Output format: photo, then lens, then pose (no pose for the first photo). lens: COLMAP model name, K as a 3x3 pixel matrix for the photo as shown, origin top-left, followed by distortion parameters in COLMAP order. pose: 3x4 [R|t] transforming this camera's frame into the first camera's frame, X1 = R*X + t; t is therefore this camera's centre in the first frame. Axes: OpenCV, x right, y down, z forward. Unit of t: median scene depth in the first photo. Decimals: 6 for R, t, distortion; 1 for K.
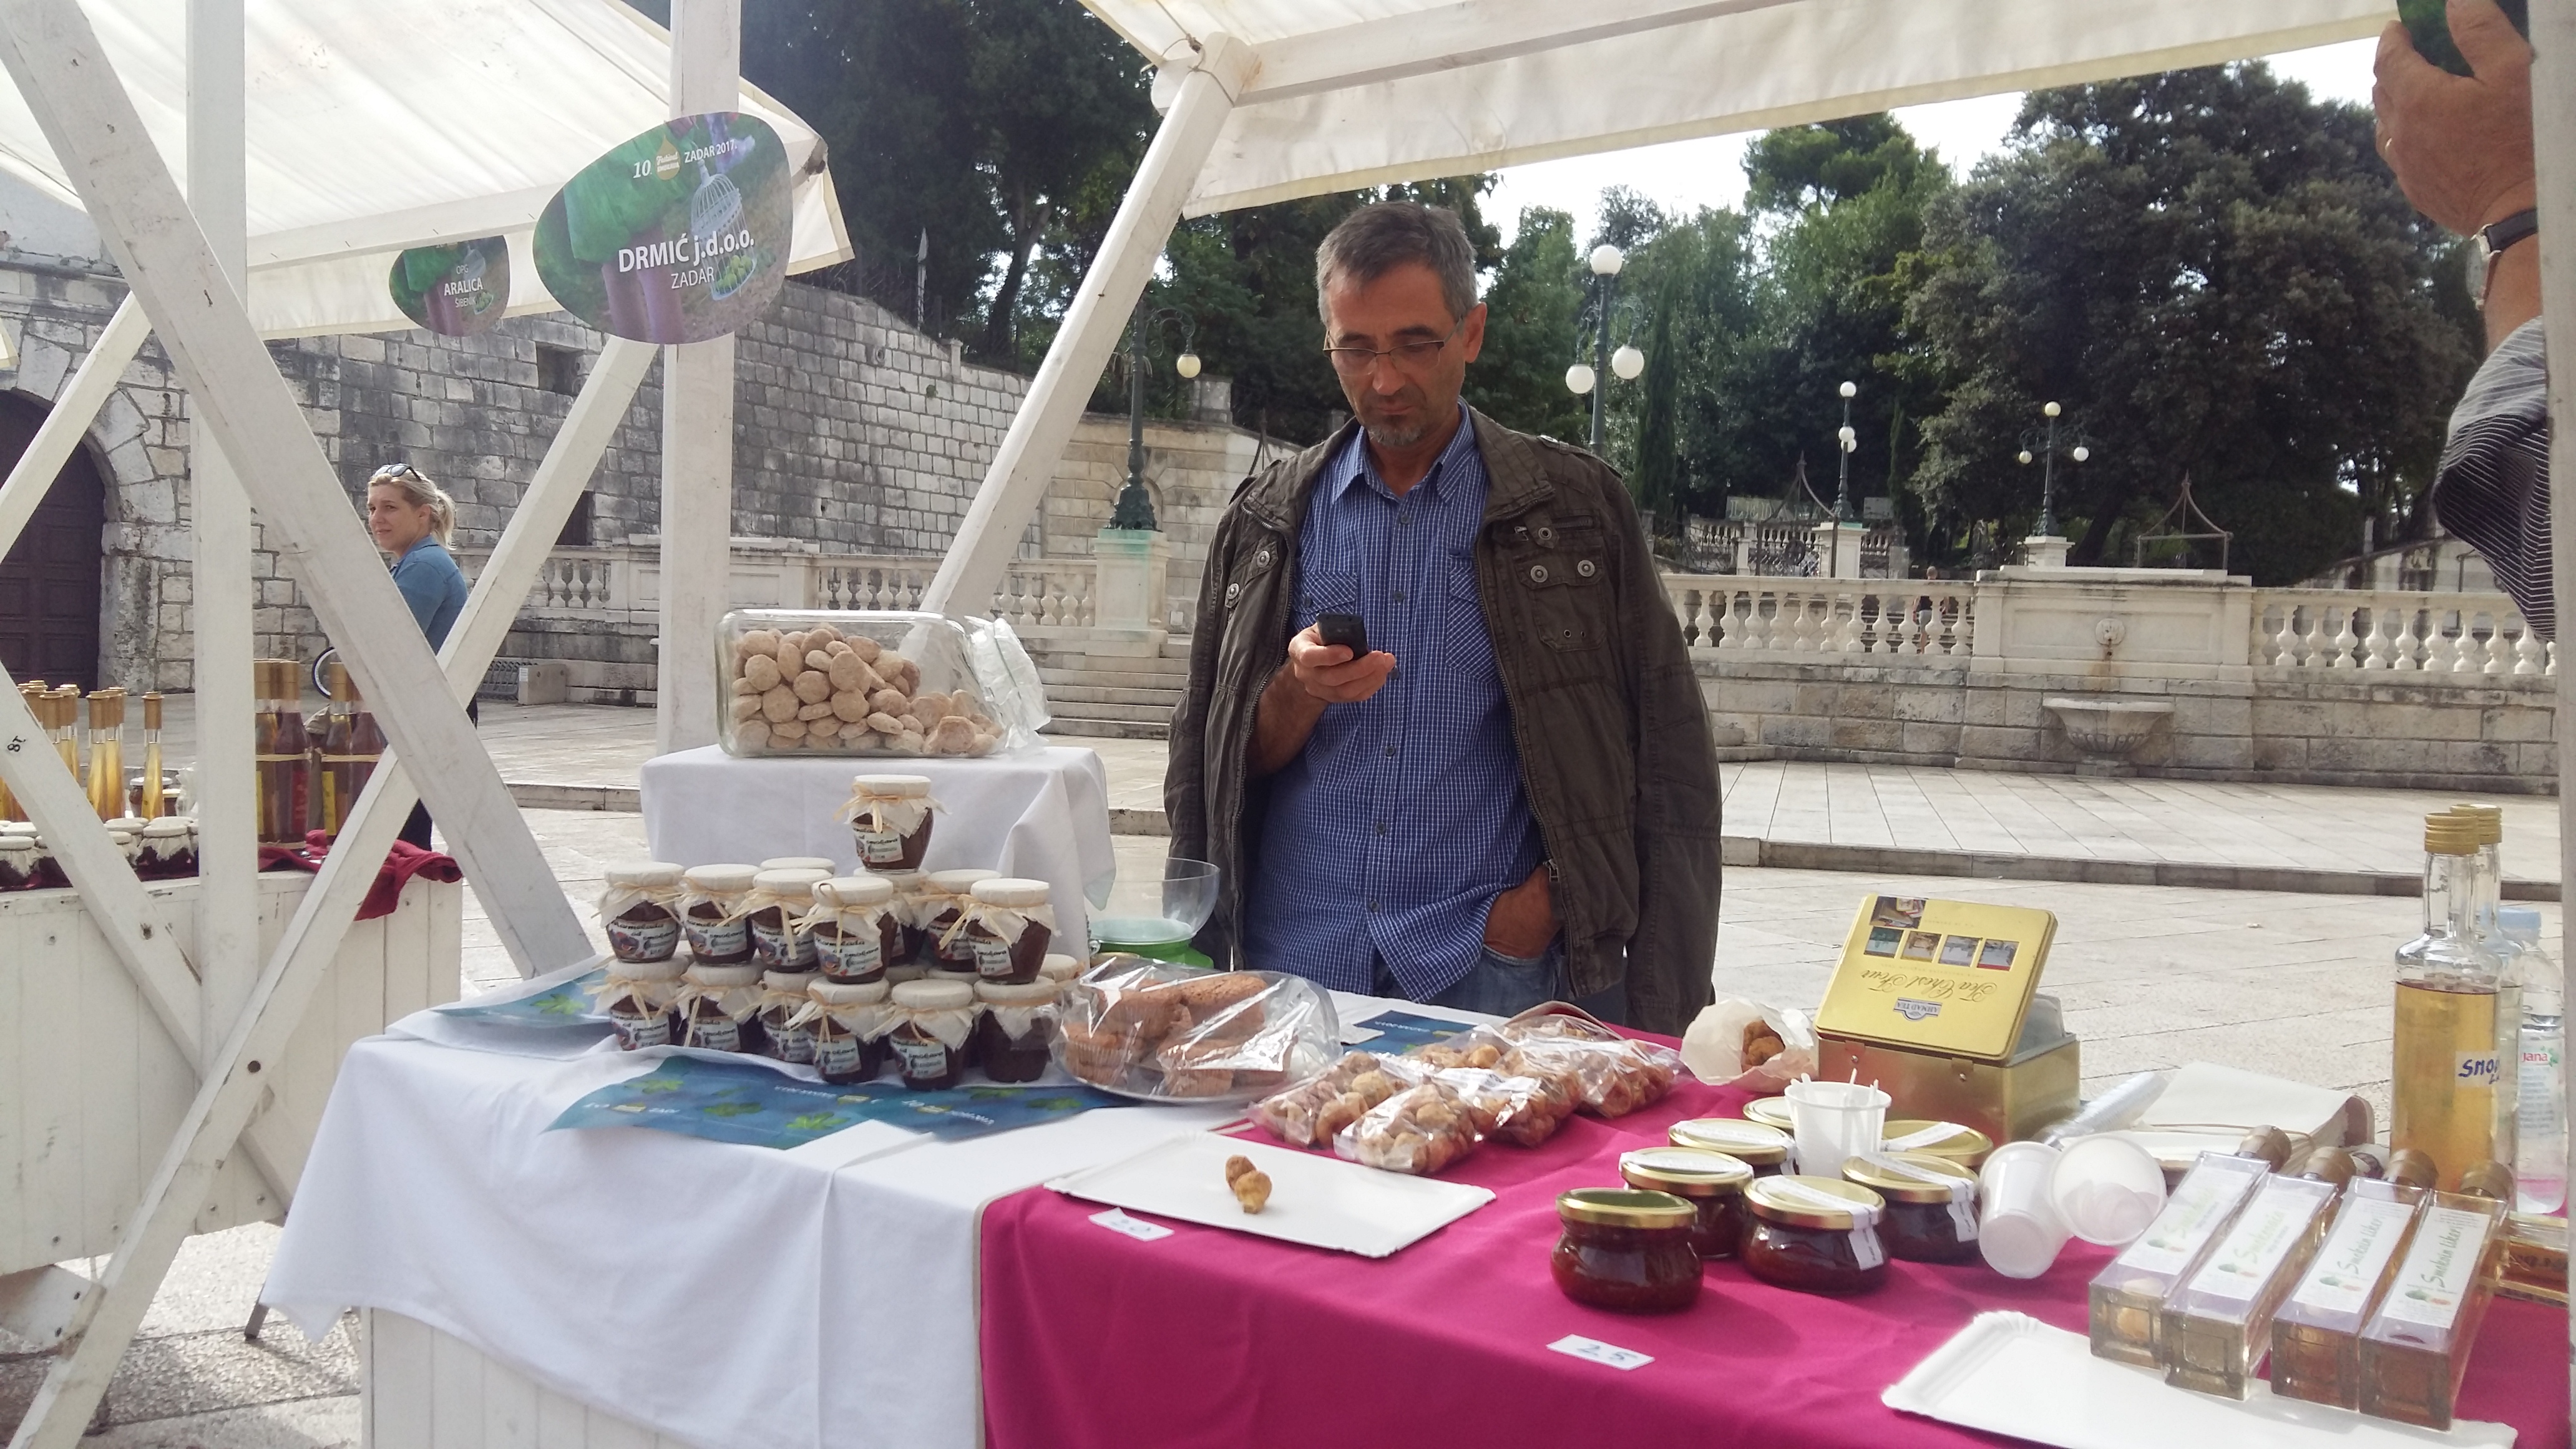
lens RADIAL K [[2039.9, 0, 1288.0], [0, 2039.9, 724.5], [0, 0, 1]] dist [0.098140, -0.196648]
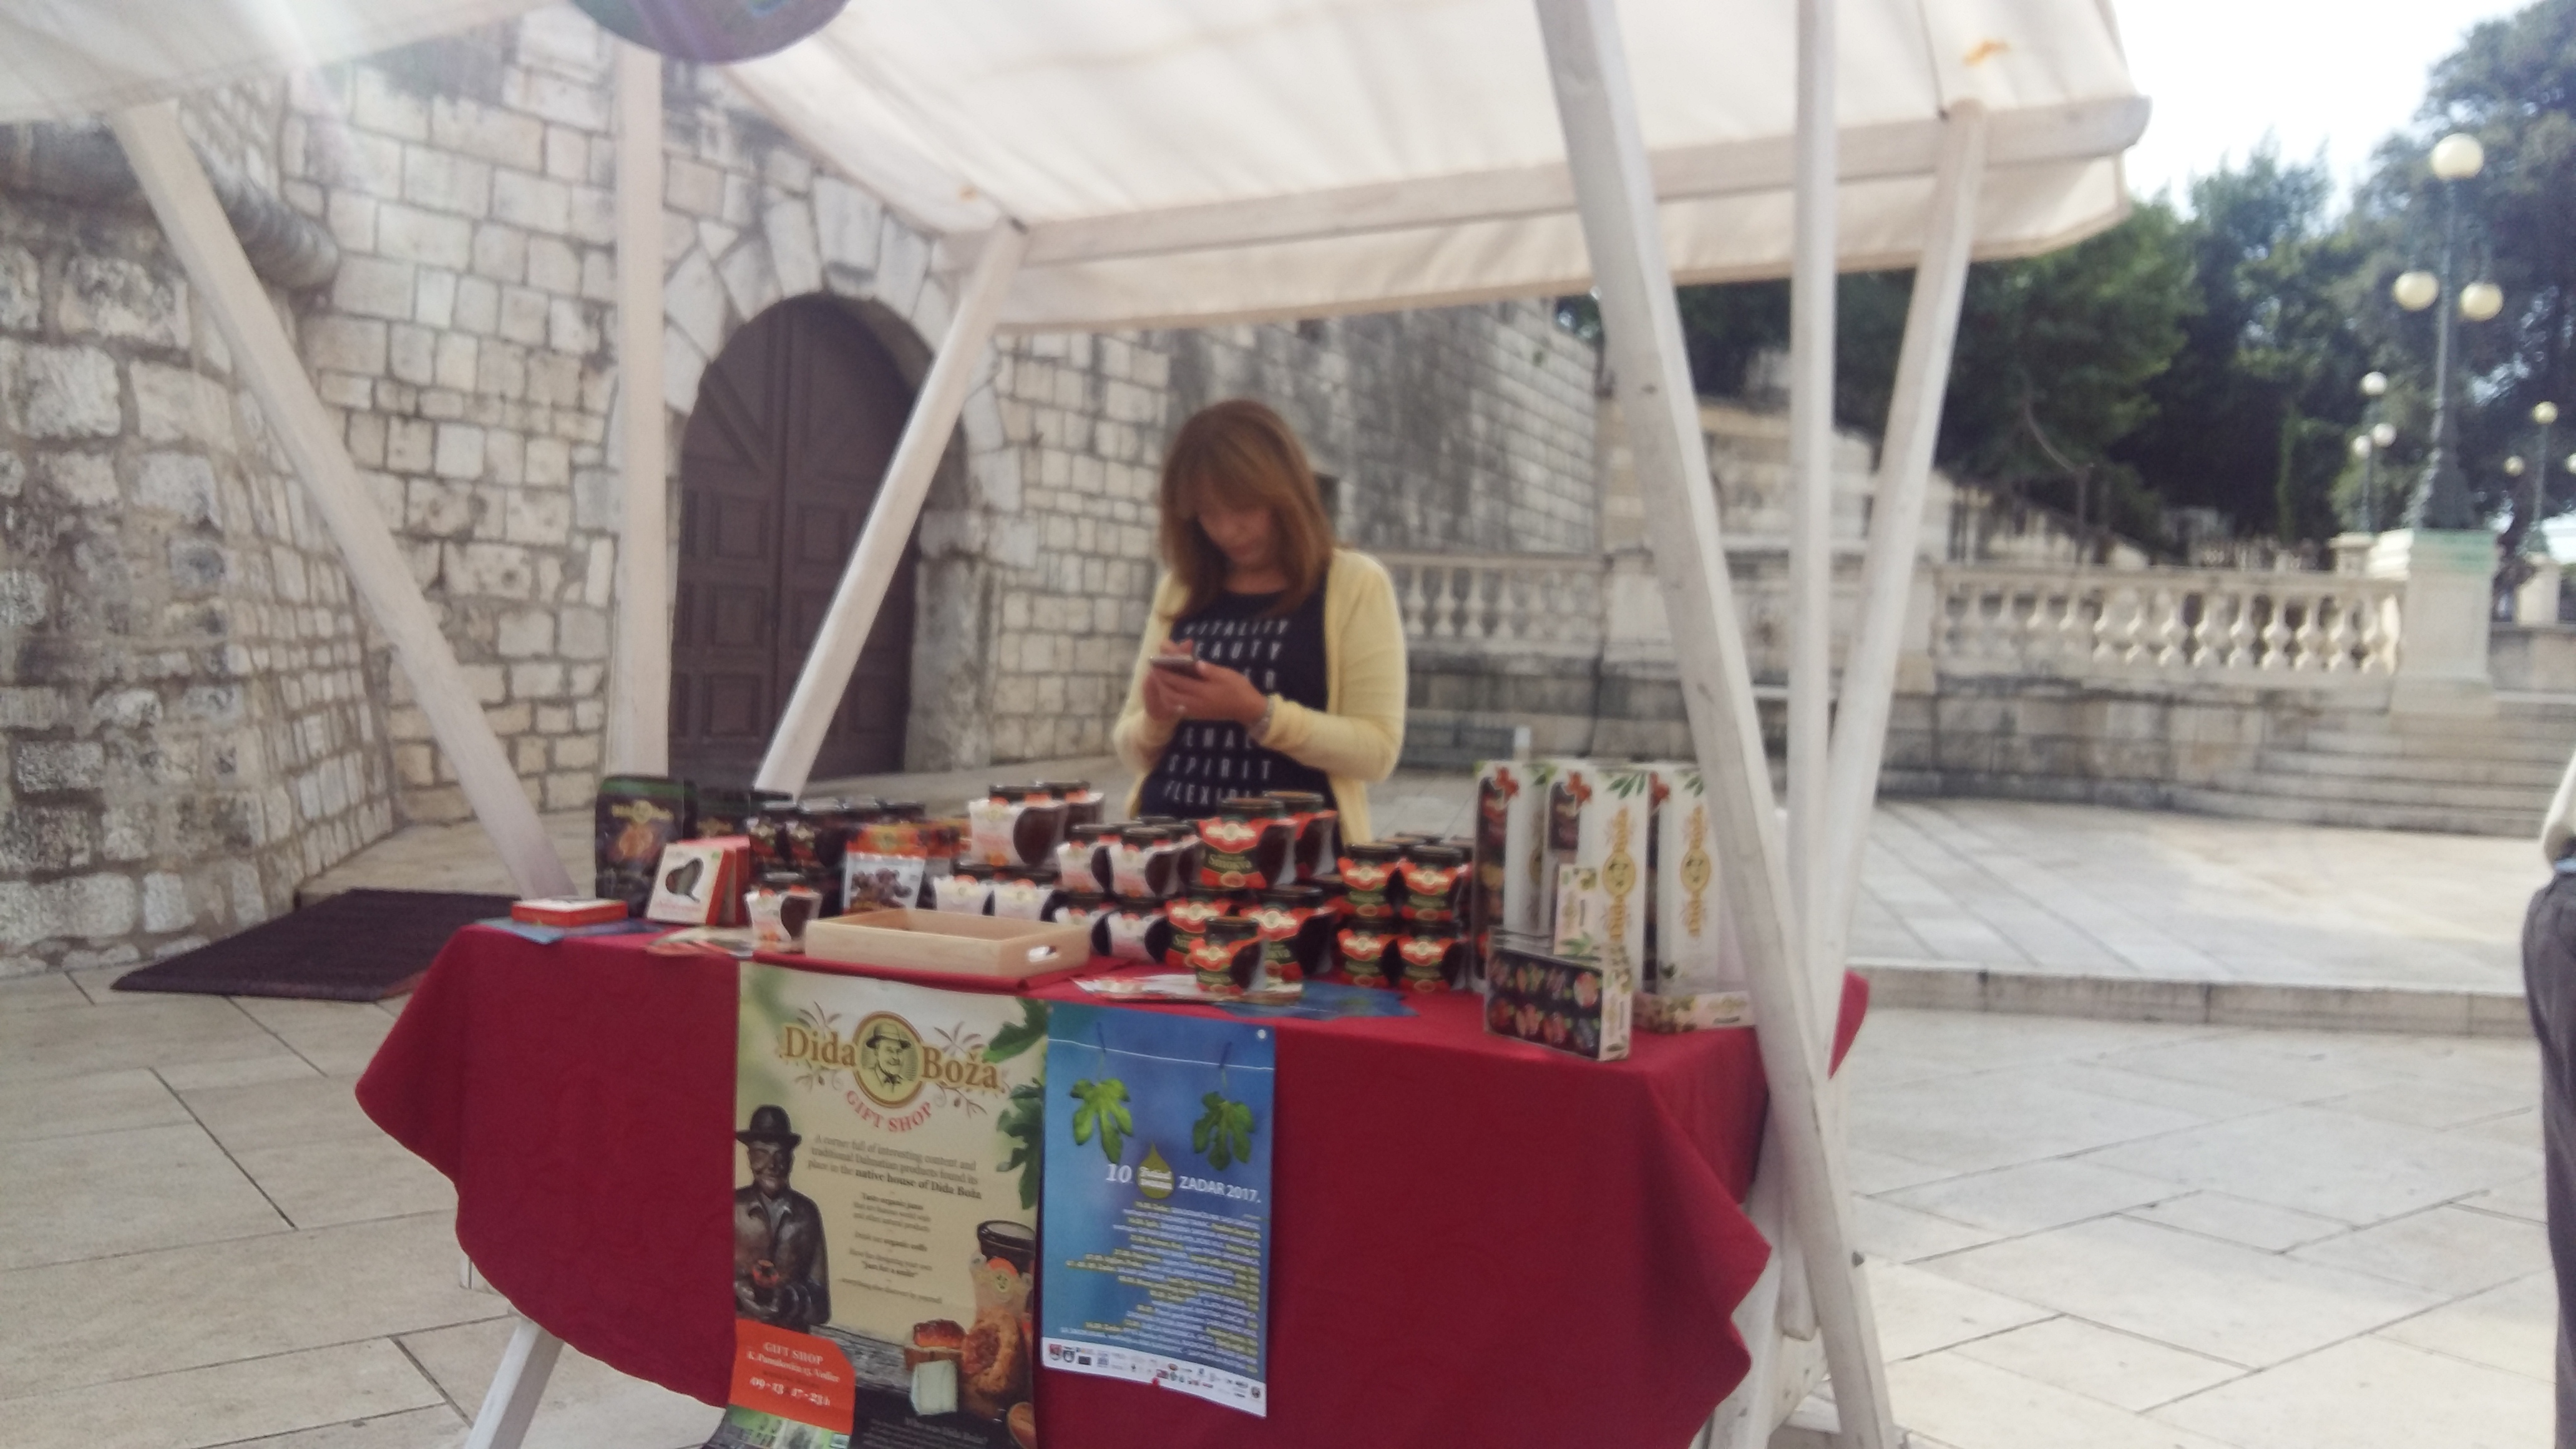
lens RADIAL K [[2080.1, 0, 1288.0], [0, 2080.1, 724.5], [0, 0, 1]] dist [0.053692, -0.002825]
pose [[0.996017, 0.001961, 0.089141, -0.337156], [-0.001347, 0.999975, -0.006954, -0.015698], [-0.089152, 0.006806, 0.995995, 0.208558]]
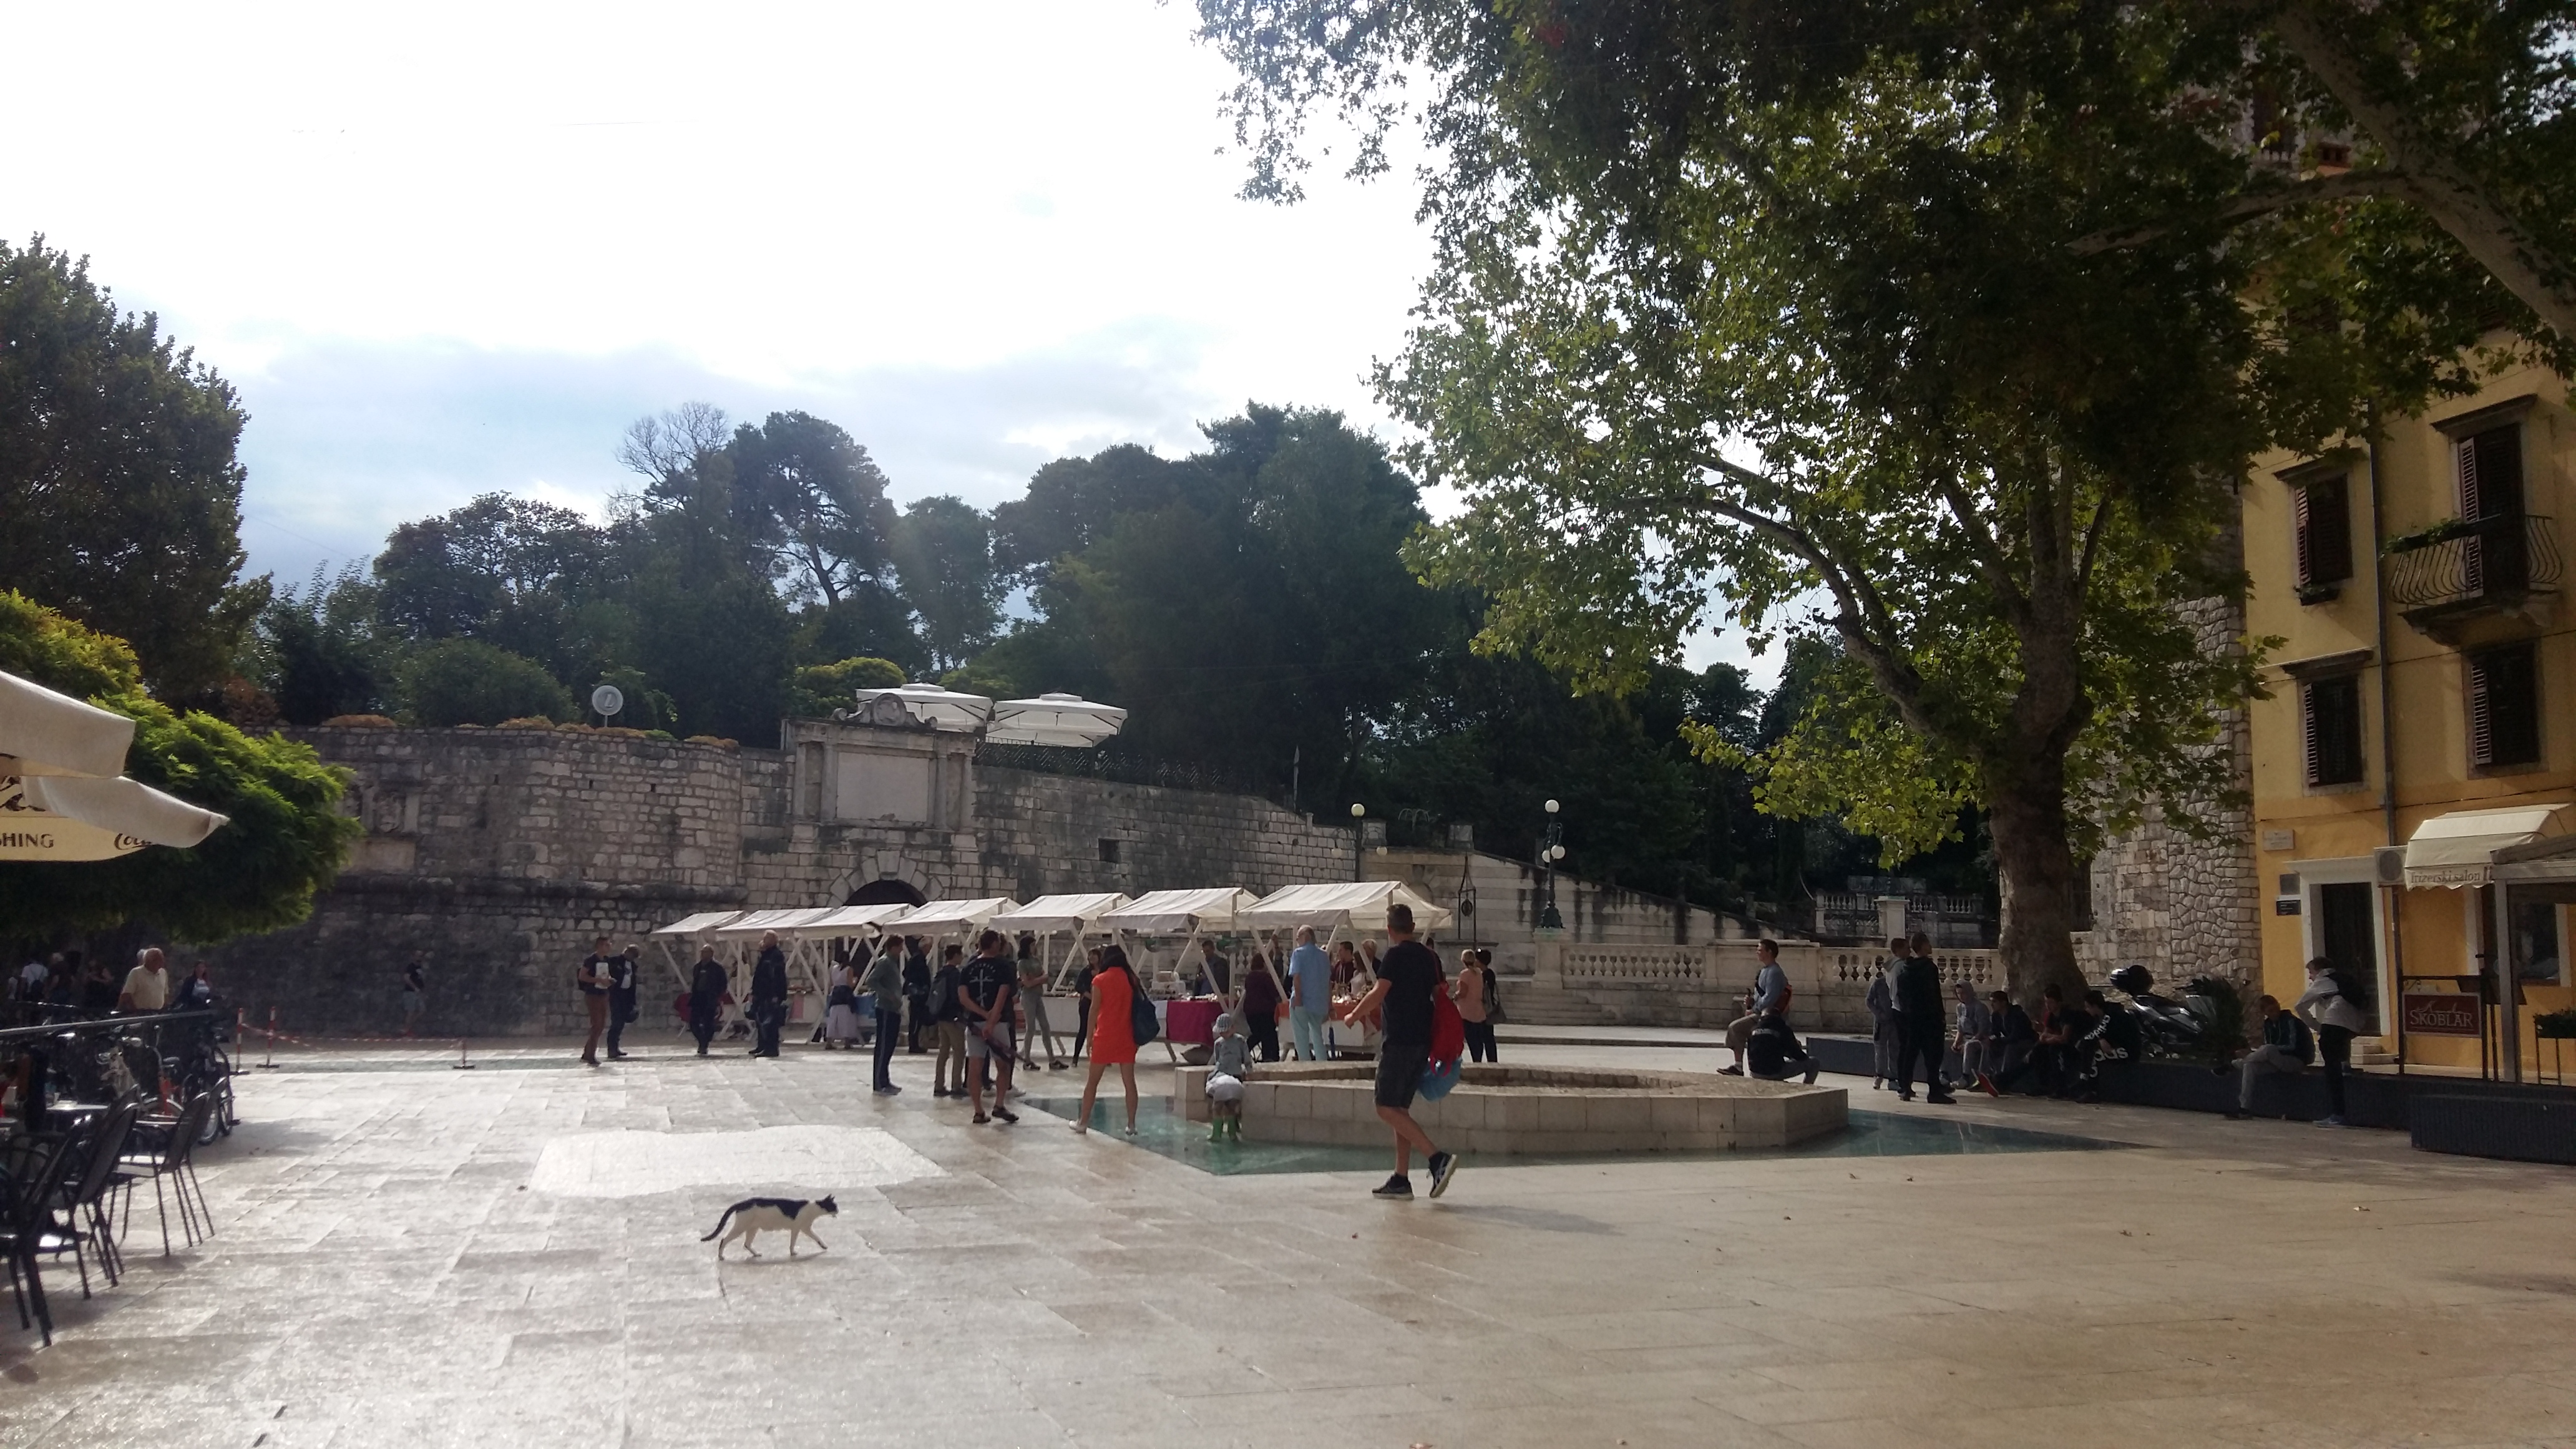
lens RADIAL K [[2039.9, 0, 1288.0], [0, 2039.9, 724.5], [0, 0, 1]] dist [0.098140, -0.196648]
pose [[0.973947, -0.043194, -0.222626, 0.226063], [0.005435, 0.985857, -0.167499, 0.038118], [0.226712, 0.161926, 0.960407, -0.754892]]
